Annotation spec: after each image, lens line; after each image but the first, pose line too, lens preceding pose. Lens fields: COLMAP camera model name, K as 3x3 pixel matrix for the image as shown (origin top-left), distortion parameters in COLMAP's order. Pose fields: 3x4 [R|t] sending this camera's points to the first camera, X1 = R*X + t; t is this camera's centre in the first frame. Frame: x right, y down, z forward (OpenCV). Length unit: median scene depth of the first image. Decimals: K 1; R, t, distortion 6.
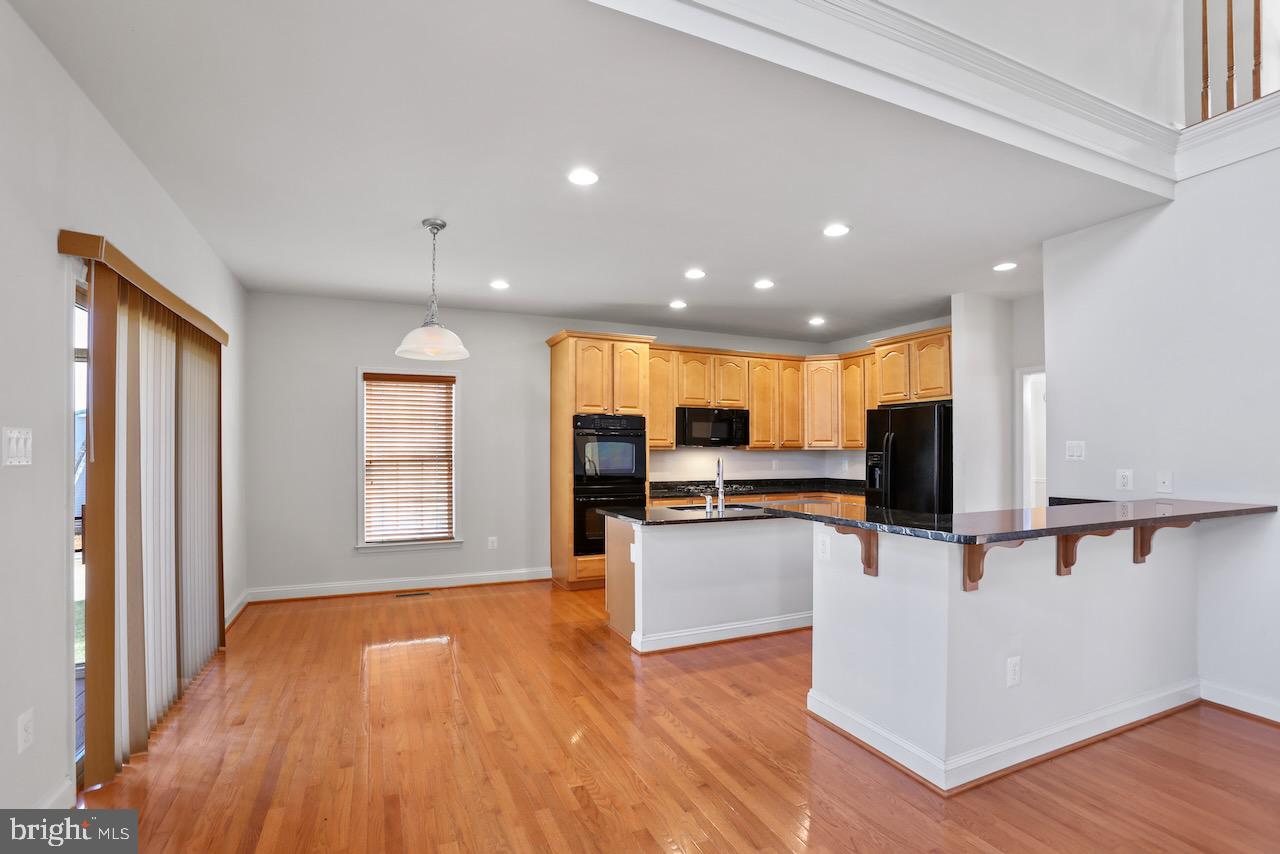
lens RADIAL K [[592.0, 0, 643.9], [0, 592.0, 449.8], [0, 0, 1]] dist [-0.018576, 0.007367]
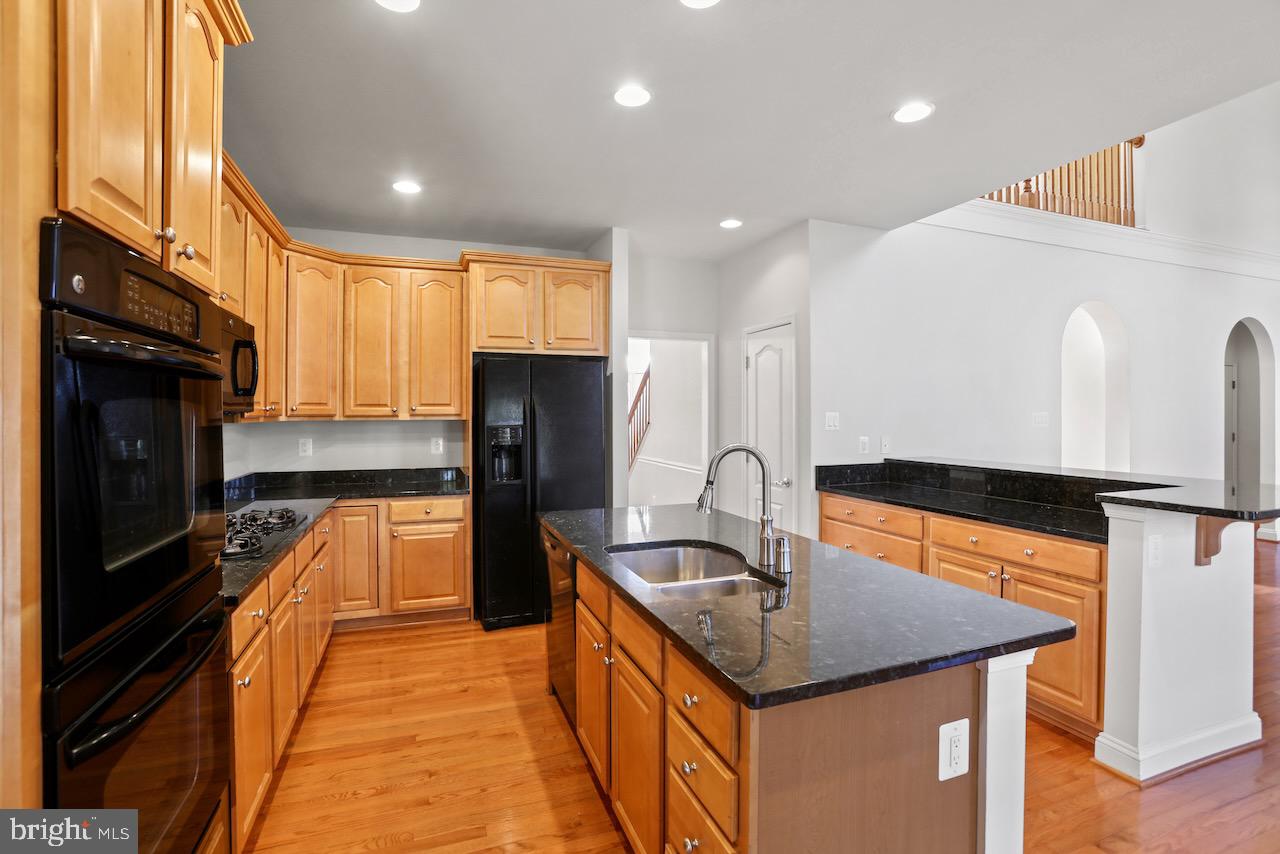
lens RADIAL K [[592.0, 0, 636.1], [0, 592.0, 415.8], [0, 0, 1]] dist [-0.018576, 0.007367]
pose [[0.077131, -0.002479, 0.997018, -0.248970], [-0.000206, 0.999997, 0.002503, -0.006931], [-0.997021, -0.000399, 0.077130, 0.803841]]
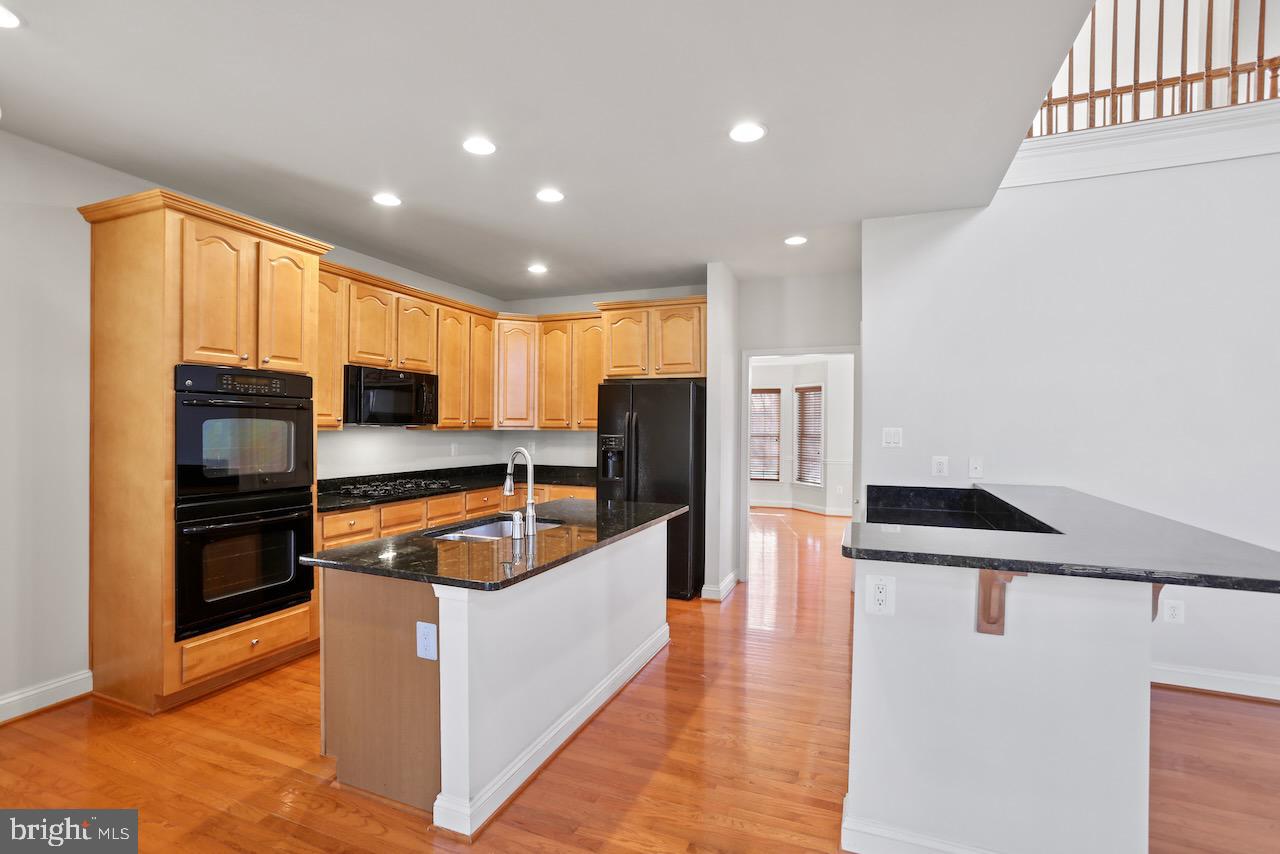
lens RADIAL K [[592.0, 0, 629.0], [0, 592.0, 425.5], [0, 0, 1]] dist [-0.018576, 0.007367]
pose [[0.737043, 0.005245, 0.675826, -0.166559], [-0.007626, 0.999971, 0.000557, -0.009407], [-0.675803, -0.005565, 0.737061, 0.355638]]
